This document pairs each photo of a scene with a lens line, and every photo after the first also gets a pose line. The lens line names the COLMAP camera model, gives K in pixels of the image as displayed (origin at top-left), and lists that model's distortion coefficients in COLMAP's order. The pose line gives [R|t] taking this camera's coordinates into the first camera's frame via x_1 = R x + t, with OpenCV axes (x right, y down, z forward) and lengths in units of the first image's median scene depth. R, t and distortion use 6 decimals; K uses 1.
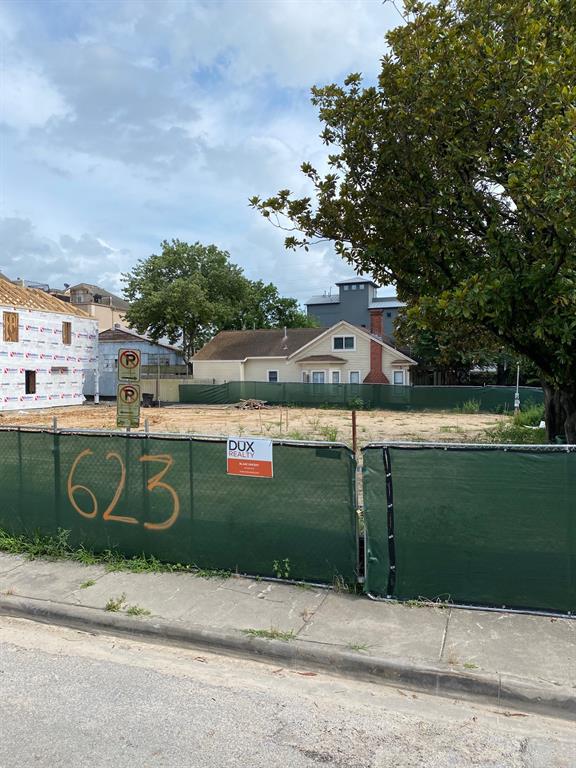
lens RADIAL K [[582.4, 0, 309.2], [0, 582.4, 385.5], [0, 0, 1]] dist [-0.004023, -0.013998]
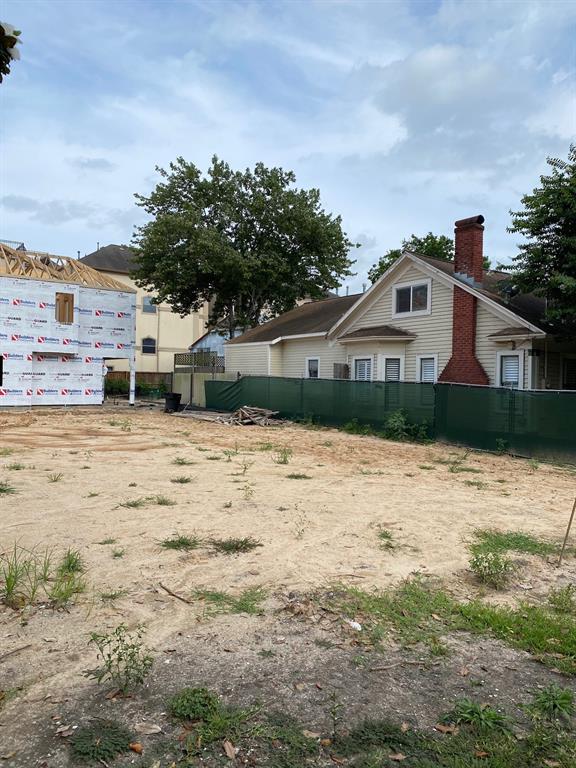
lens RADIAL K [[582.4, 0, 309.2], [0, 582.4, 385.5], [0, 0, 1]] dist [-0.004023, -0.013998]
pose [[0.827424, 0.022137, -0.561142, 0.493276], [-0.030841, 0.999506, -0.006046, 0.008615], [0.560731, 0.022309, 0.827698, 1.026650]]
